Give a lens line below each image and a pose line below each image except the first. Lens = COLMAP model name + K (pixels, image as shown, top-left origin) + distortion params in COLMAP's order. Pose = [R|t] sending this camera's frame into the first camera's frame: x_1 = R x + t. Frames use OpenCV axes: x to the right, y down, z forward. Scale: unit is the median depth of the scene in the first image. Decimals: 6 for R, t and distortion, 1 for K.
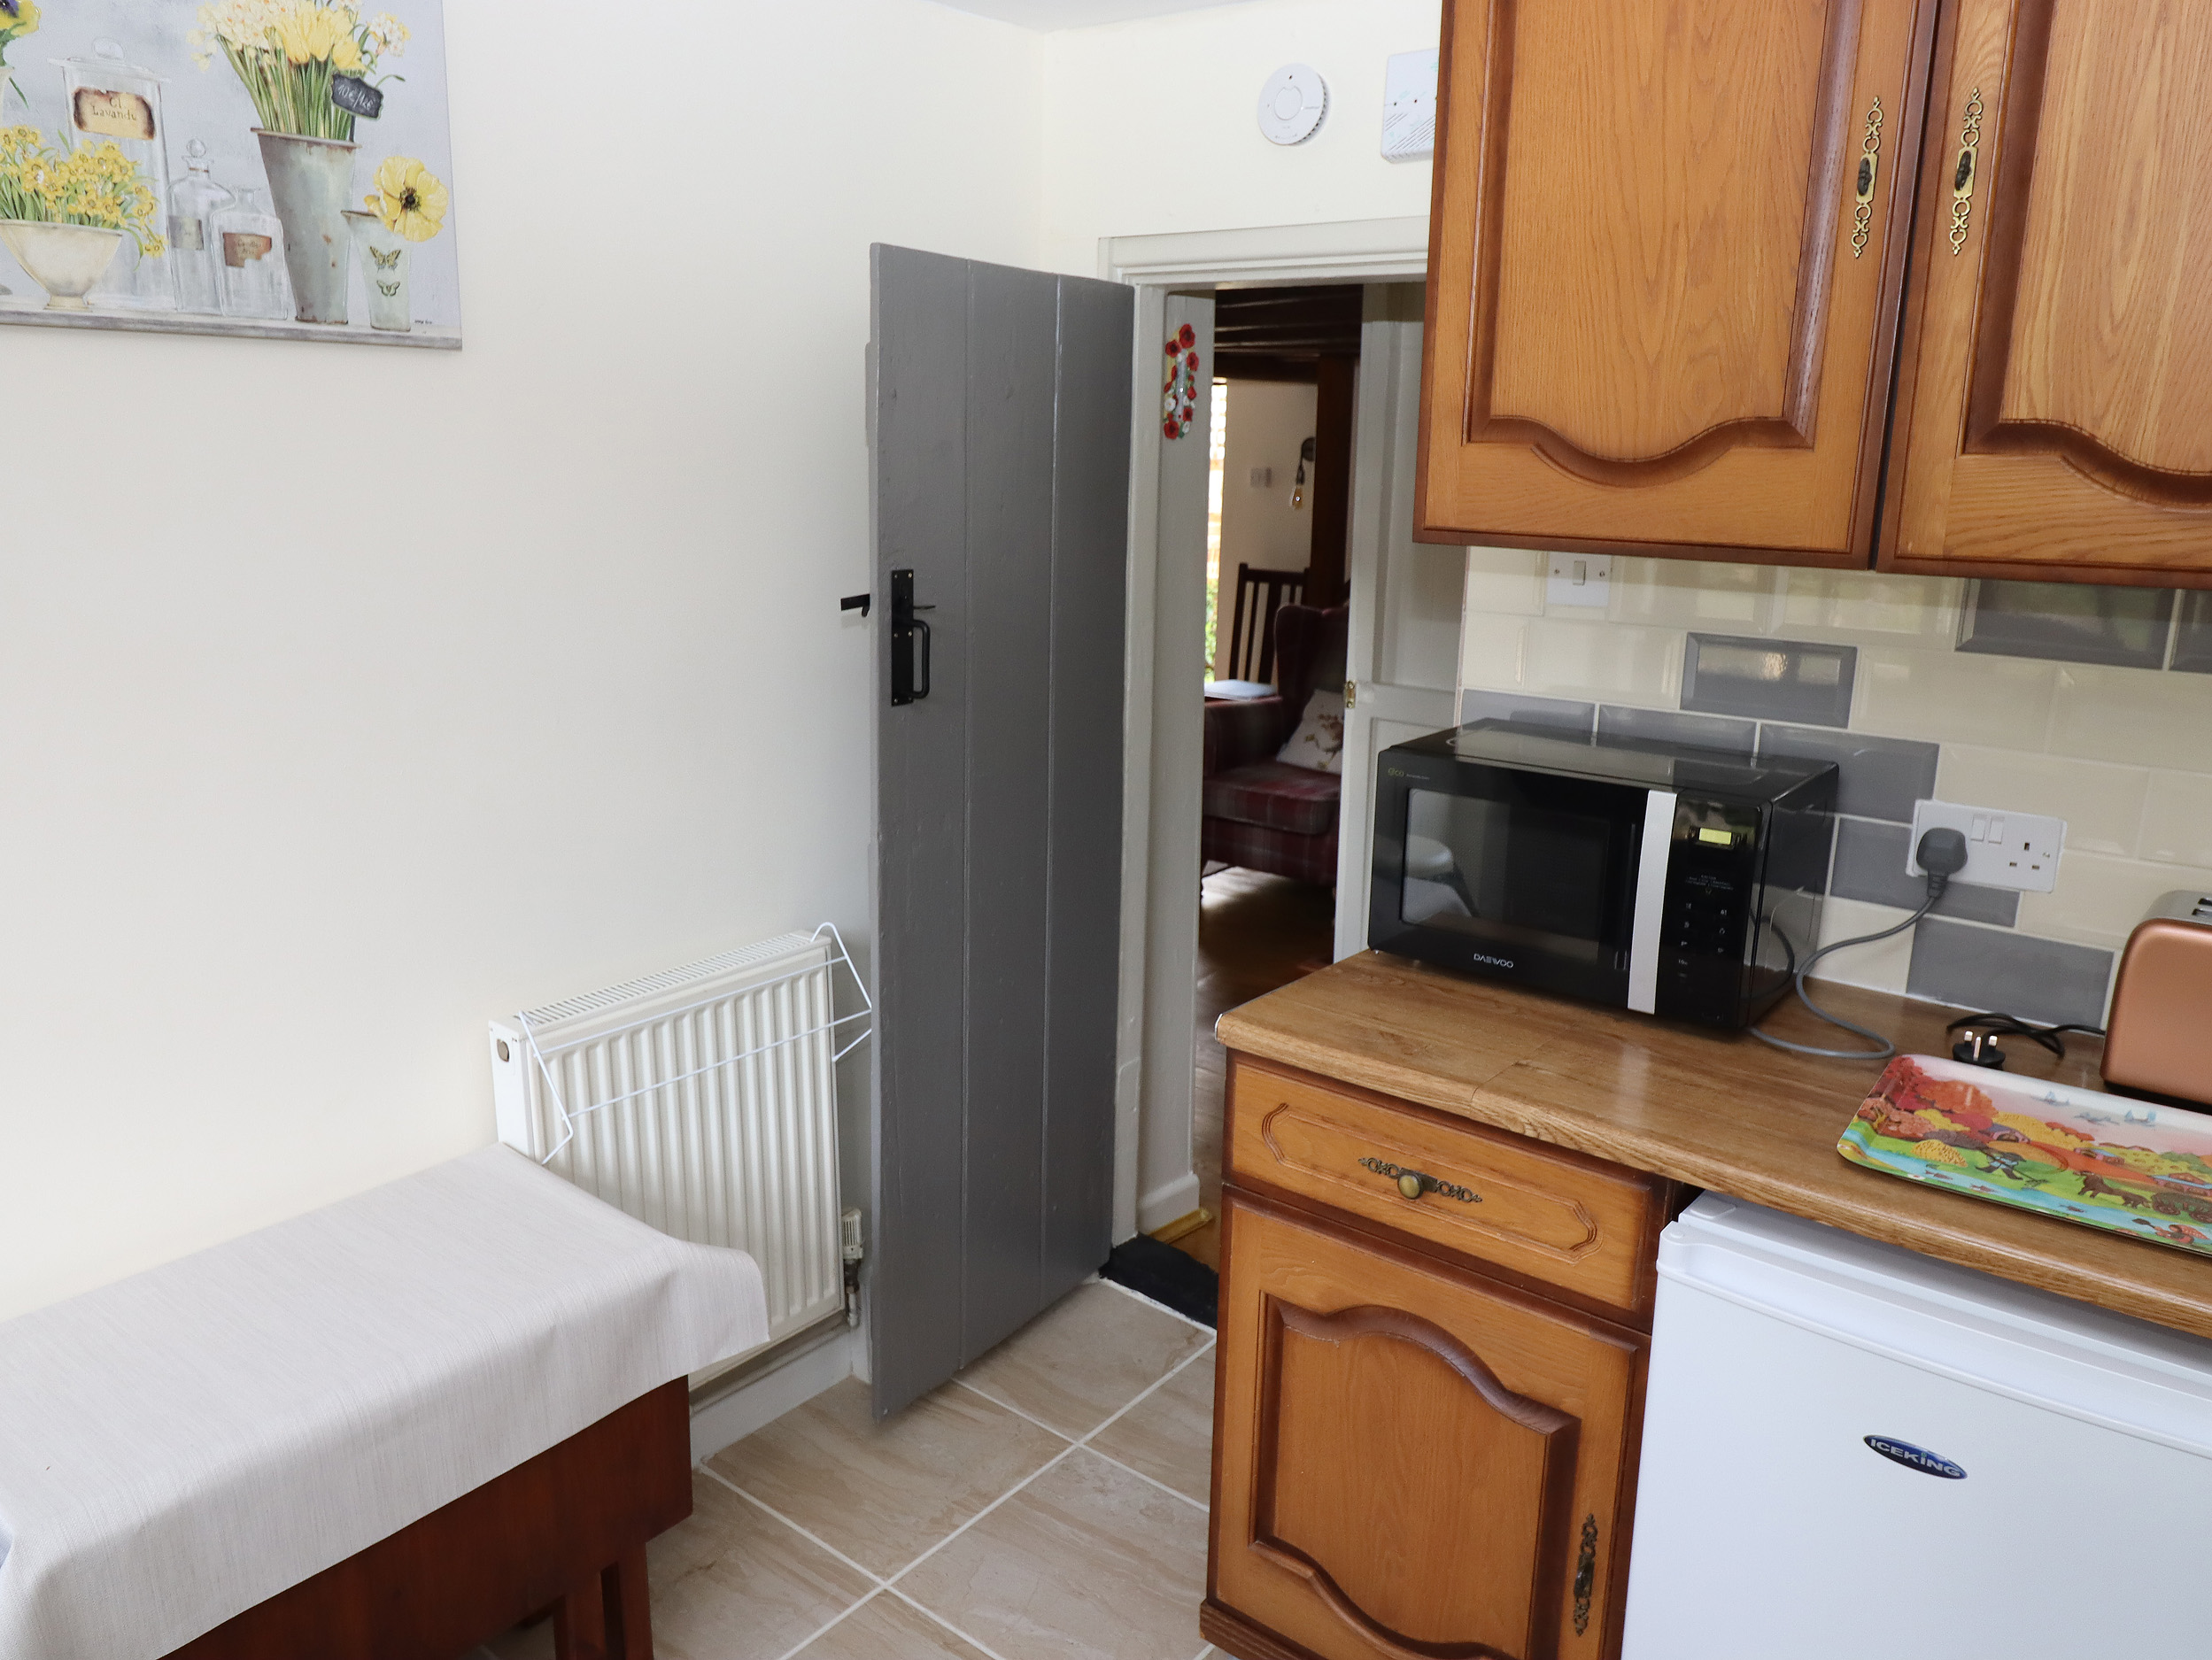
lens RADIAL K [[1611.1, 0, 1106.0], [0, 1611.1, 830.0], [0, 0, 1]] dist [0.001040, -0.005609]
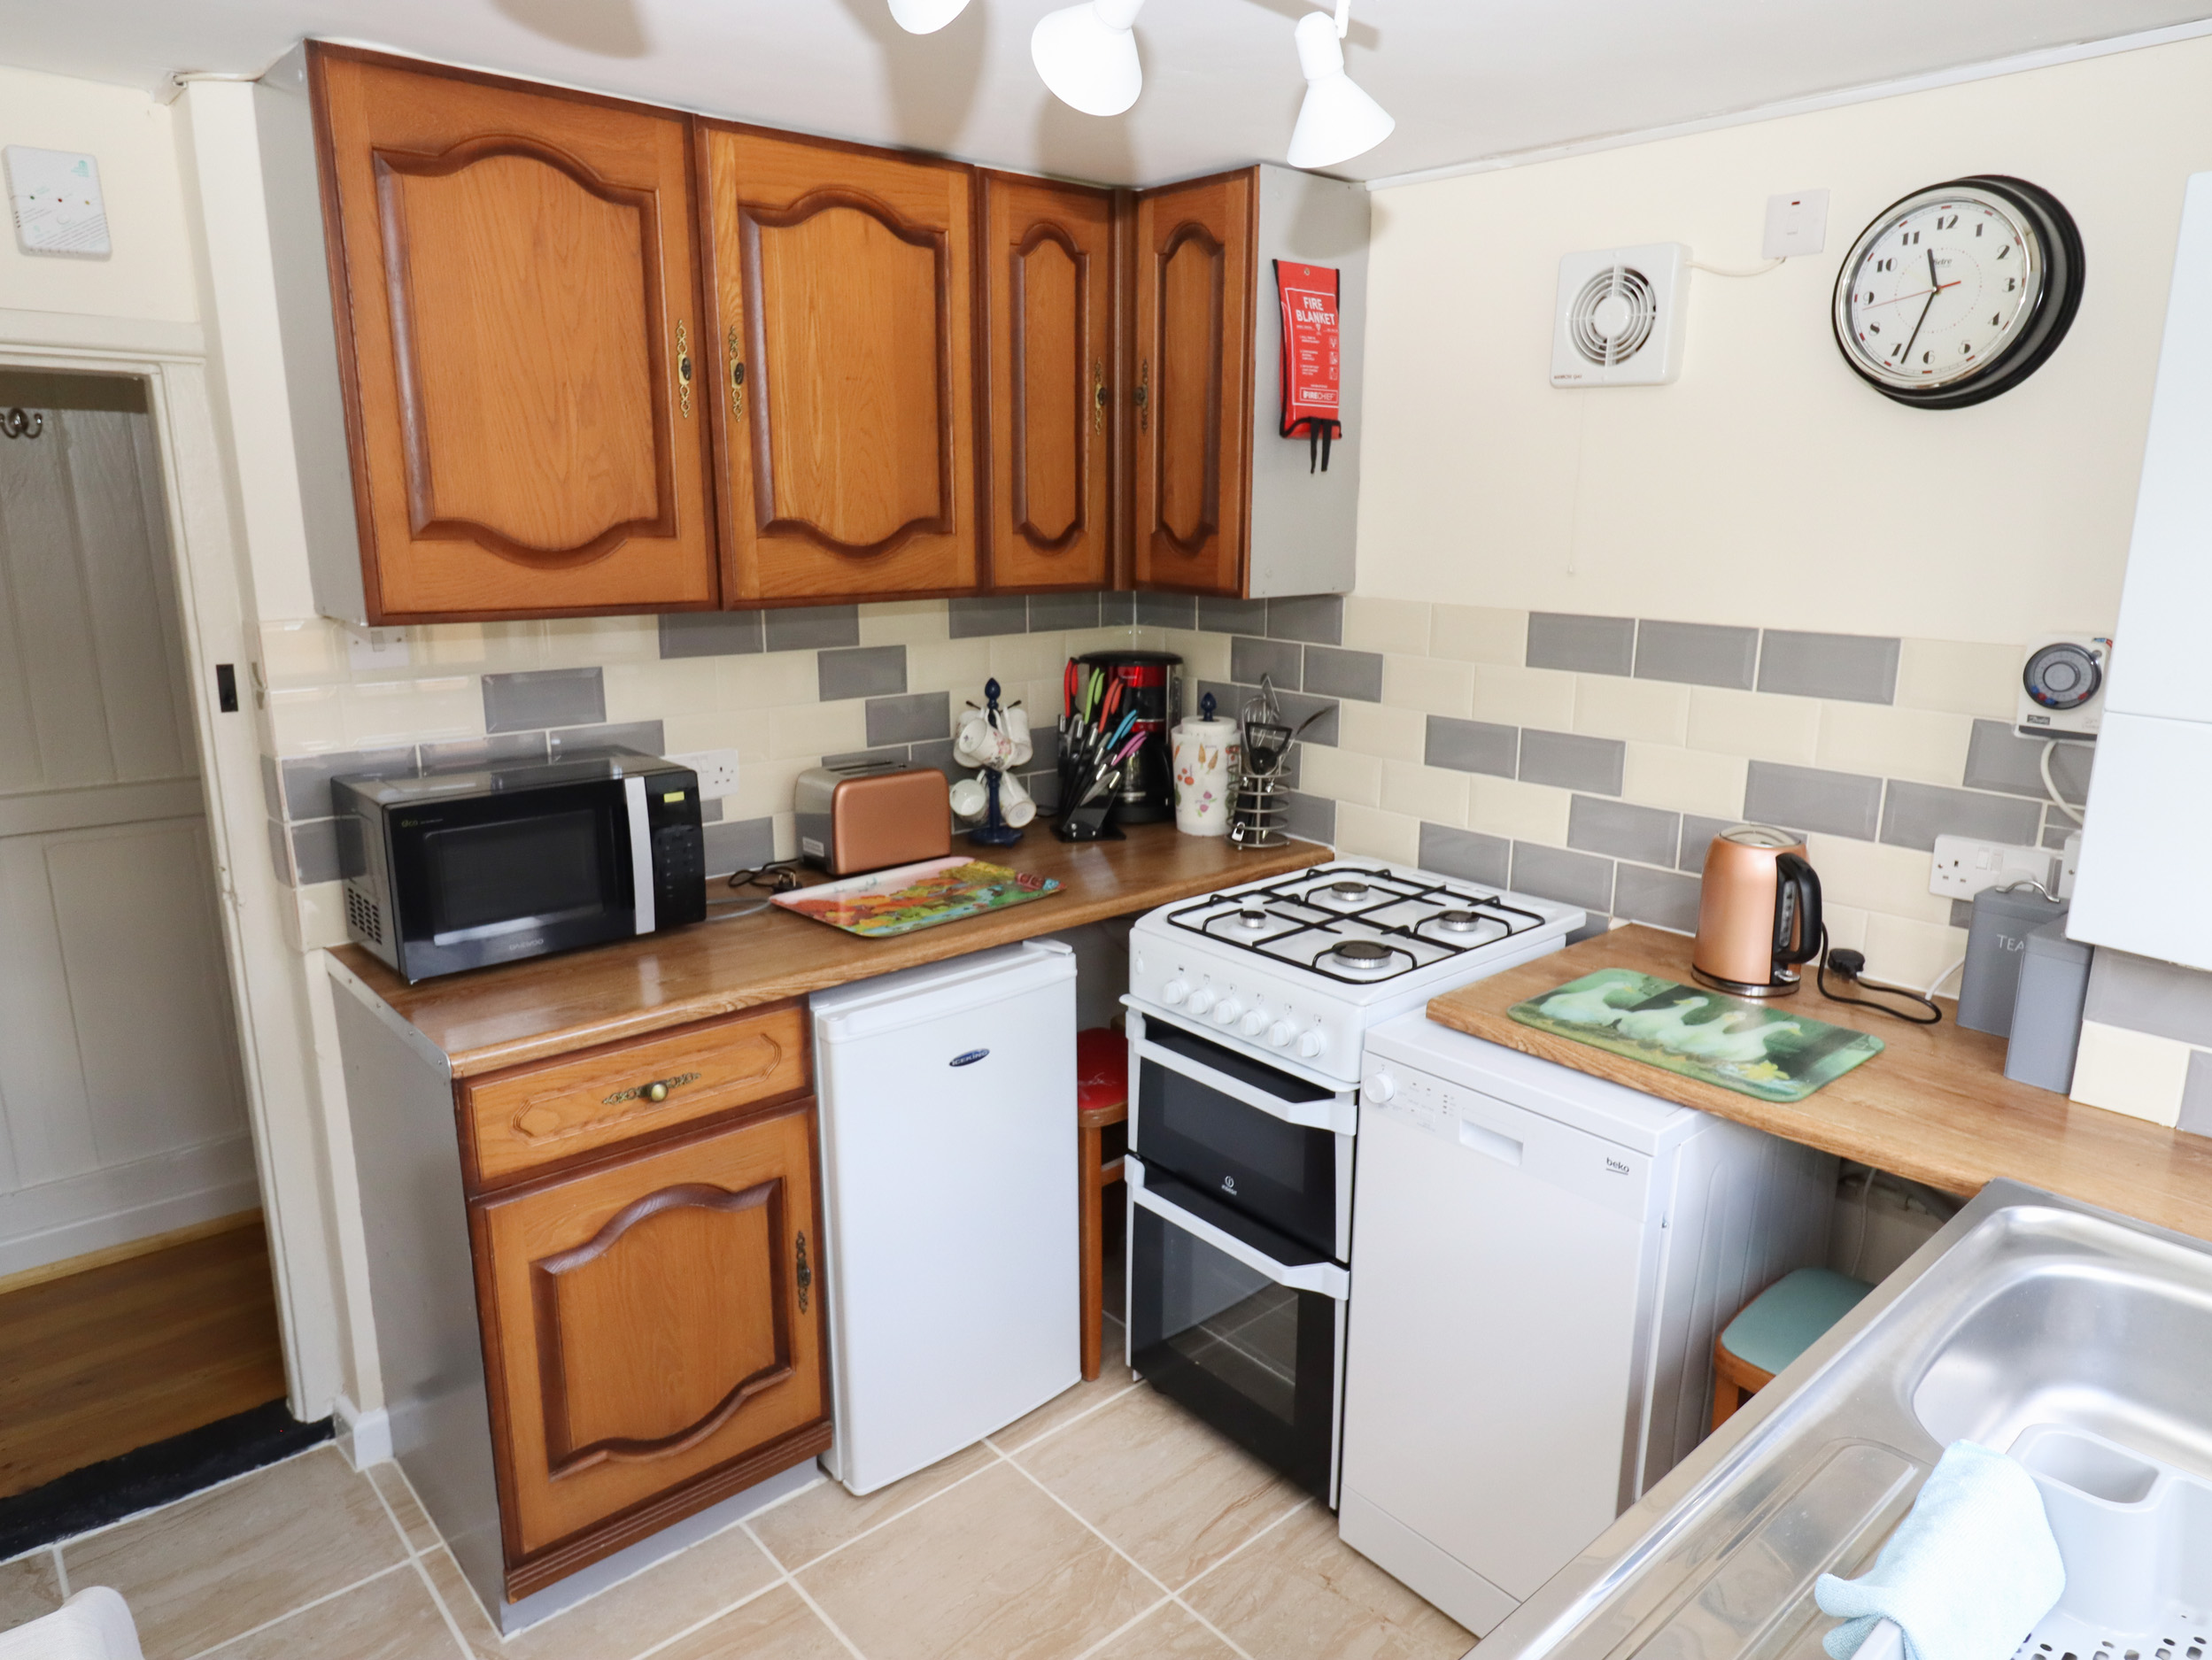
lens RADIAL K [[1423.8, 0, 1131.9], [0, 1423.8, 827.3], [0, 0, 1]] dist [-0.000208, -0.000902]
pose [[0.150763, -0.235510, 0.960107, -0.829176], [0.230500, 0.952813, 0.197526, -0.131743], [-0.961322, 0.191525, 0.197934, 0.337101]]
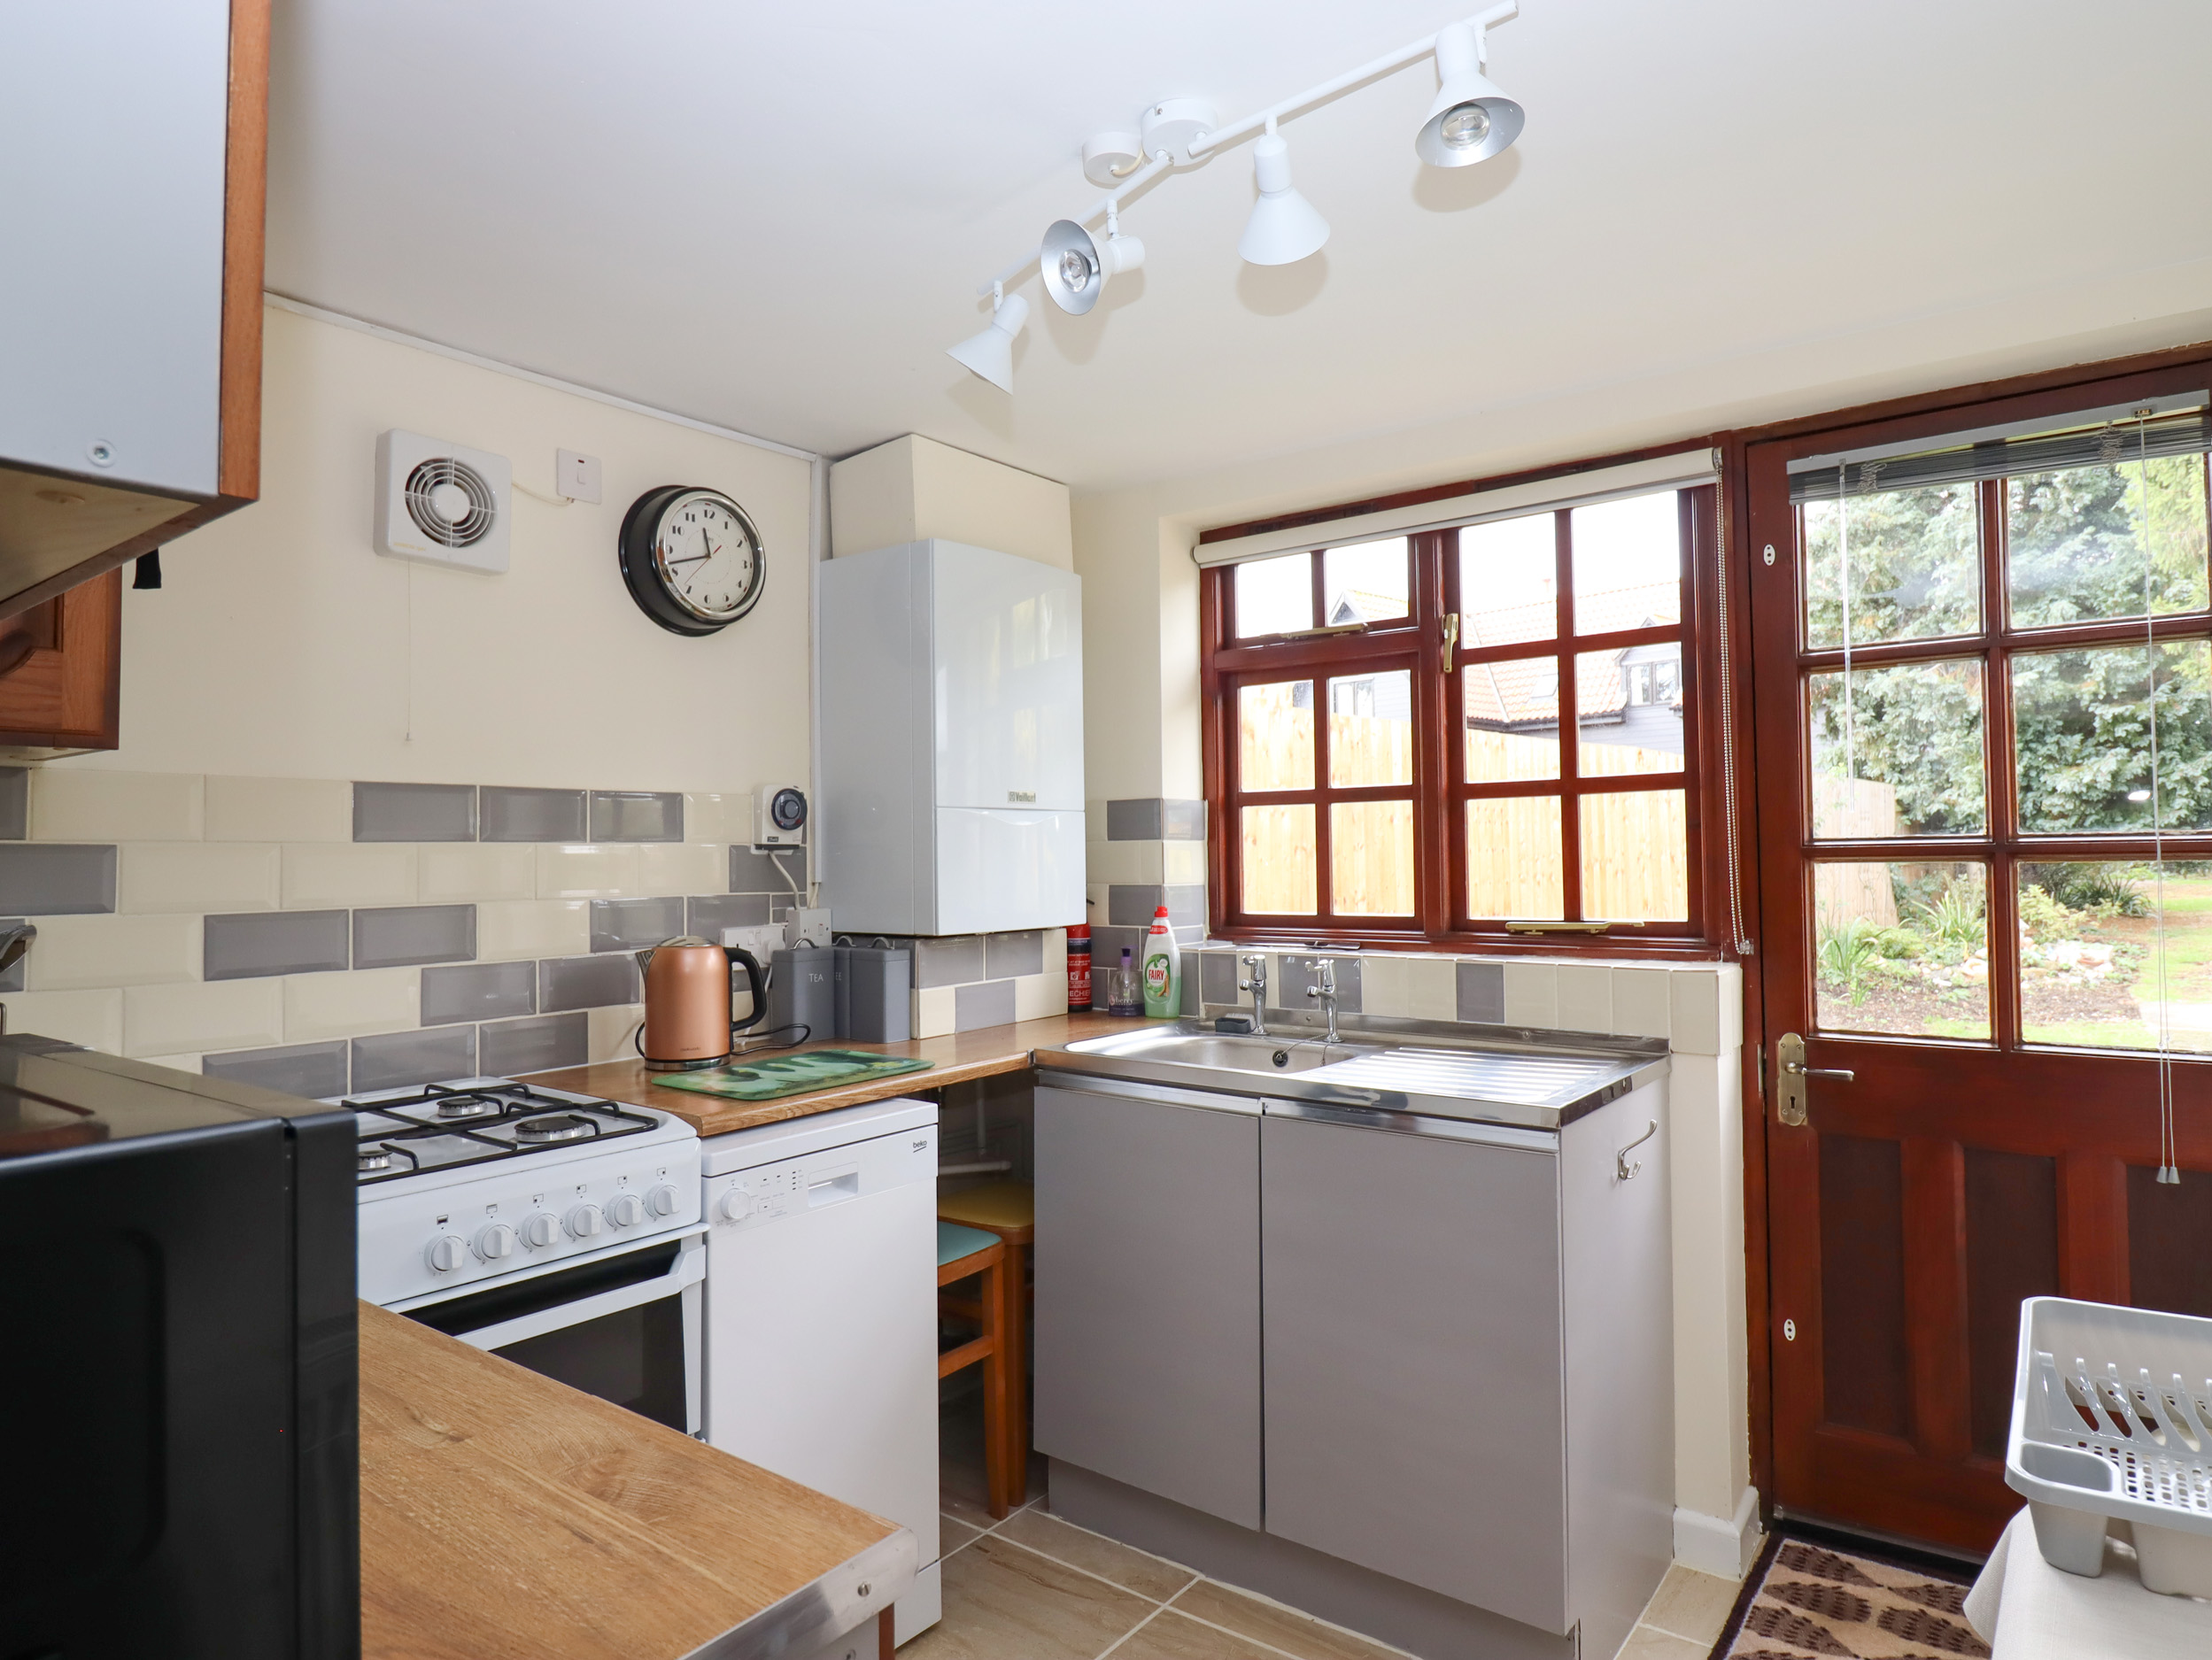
lens RADIAL K [[1258.5, 0, 1106.0], [0, 1258.5, 830.0], [0, 0, 1]] dist [0.000224, 0.001384]
pose [[-0.998926, -0.001769, -0.046297, 0.047595], [-0.011802, 0.976021, 0.217357, -0.180346], [0.044802, 0.217670, -0.974994, 1.400169]]
